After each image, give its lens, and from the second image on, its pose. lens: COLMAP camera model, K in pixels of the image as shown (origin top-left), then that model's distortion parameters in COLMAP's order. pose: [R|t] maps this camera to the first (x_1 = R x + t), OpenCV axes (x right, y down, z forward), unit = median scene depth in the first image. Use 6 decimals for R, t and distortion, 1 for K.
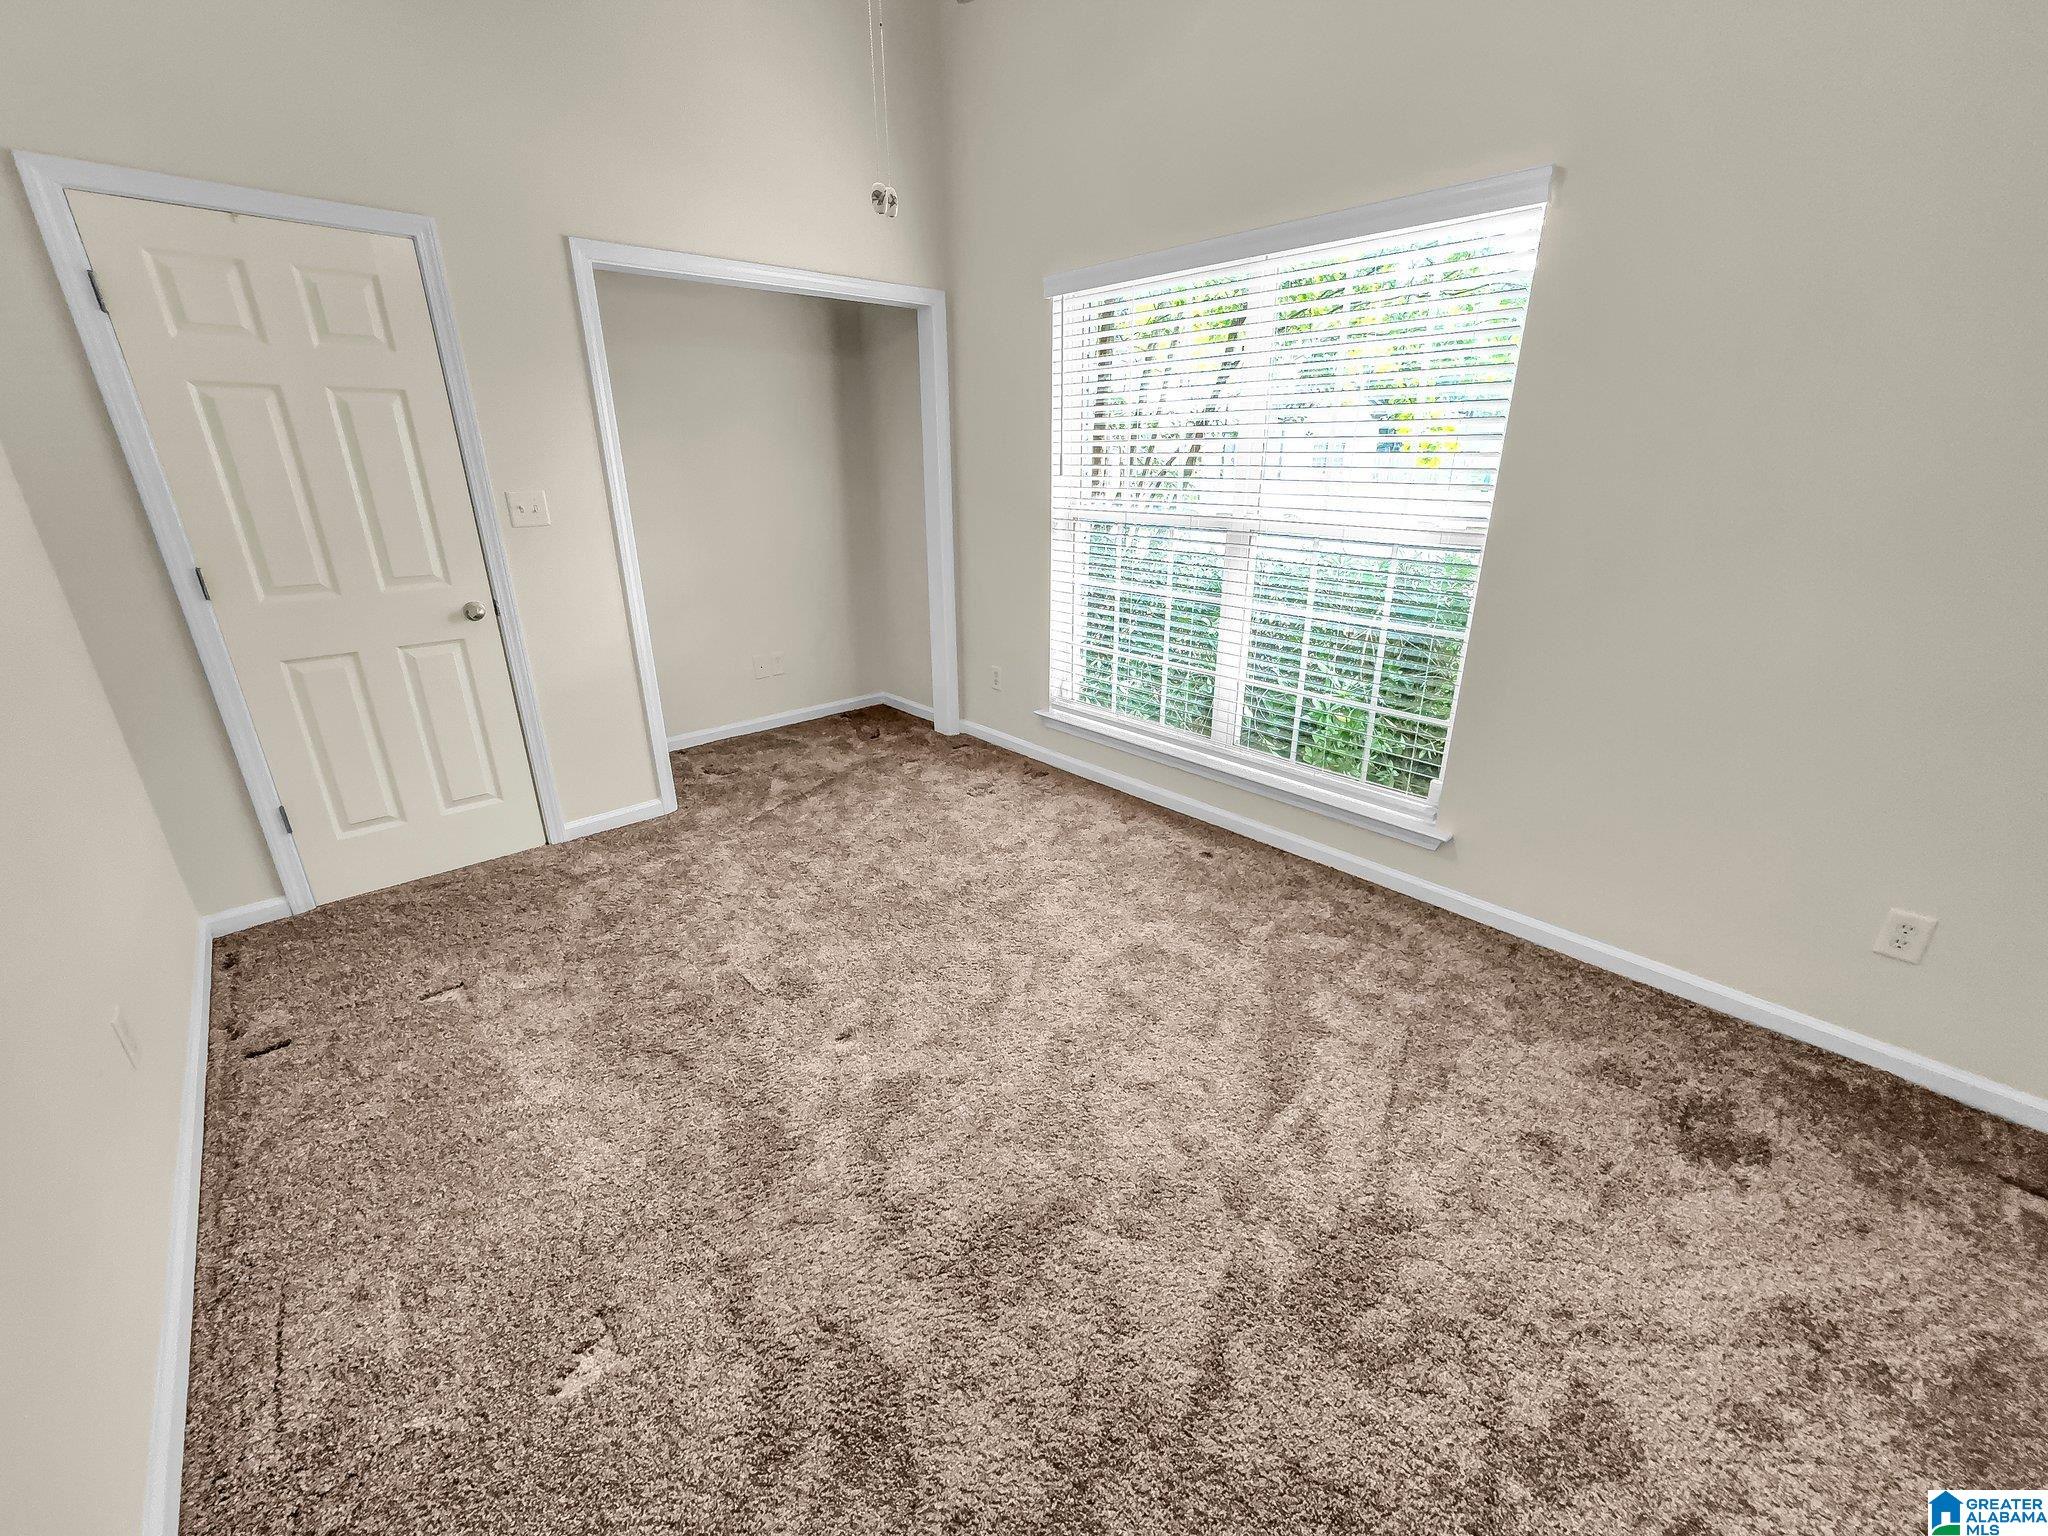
lens RADIAL K [[845.6, 0, 1024.0], [0, 845.6, 768.0], [0, 0, 1]] dist [-0.029304, 0.014843]
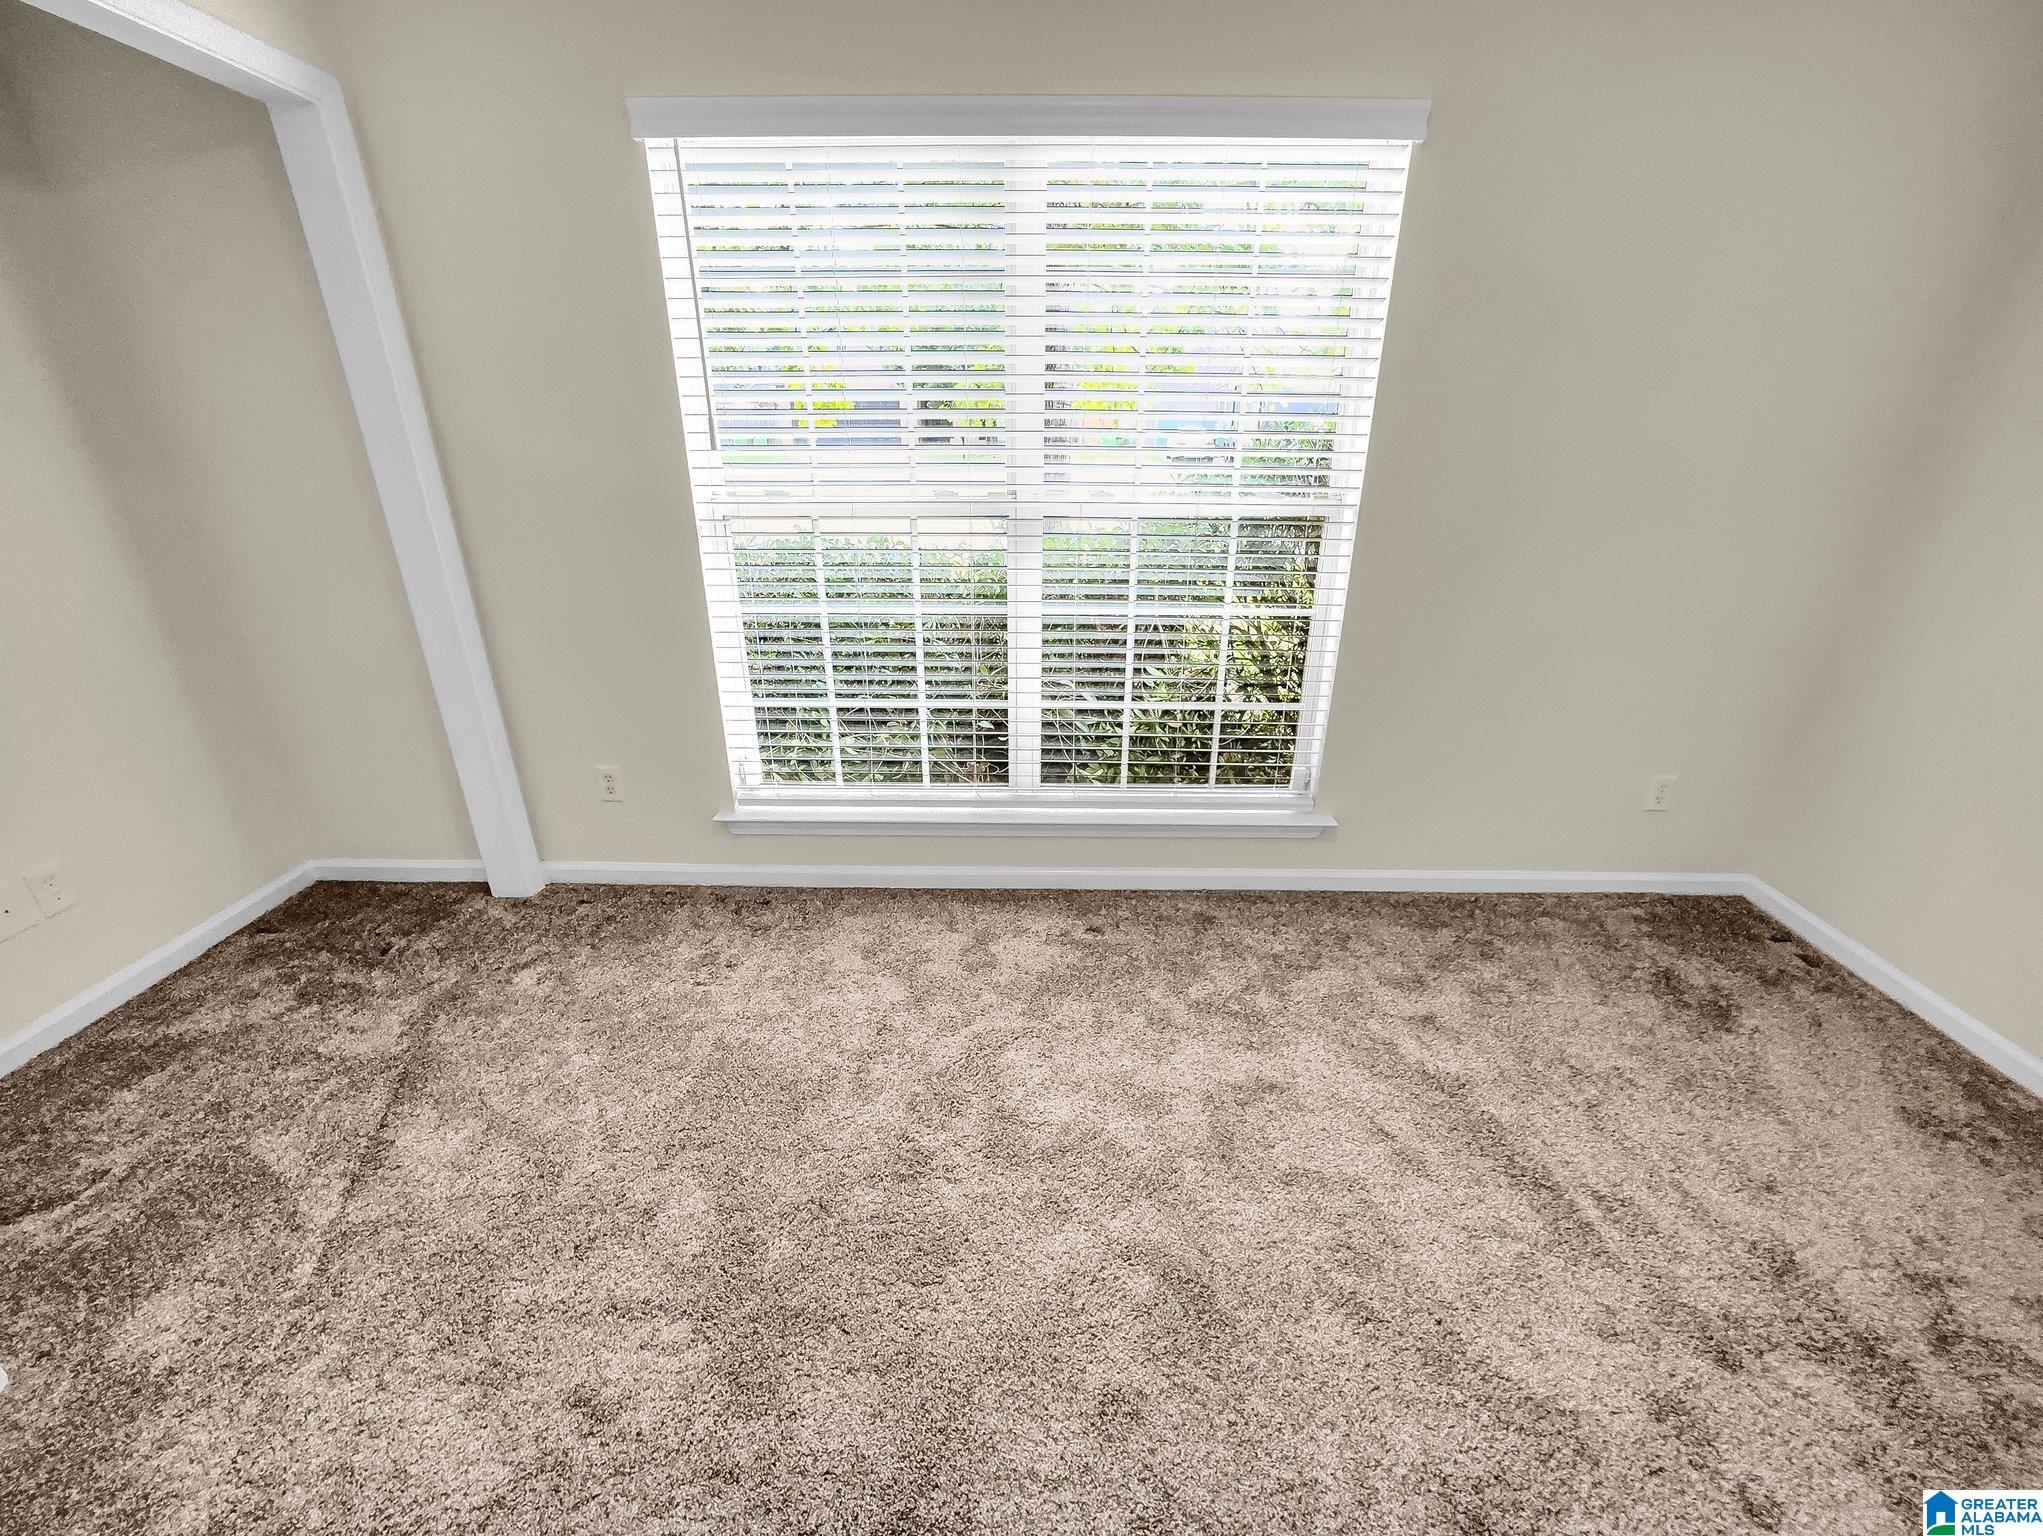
lens RADIAL K [[854.6, 0, 1021.5], [0, 854.6, 768.0], [0, 0, 1]] dist [-0.003889, -0.000054]
pose [[0.681531, -0.256624, 0.685317, -0.319504], [0.248060, 0.962065, 0.113566, -0.143097], [-0.688463, 0.092601, 0.719336, 0.445235]]
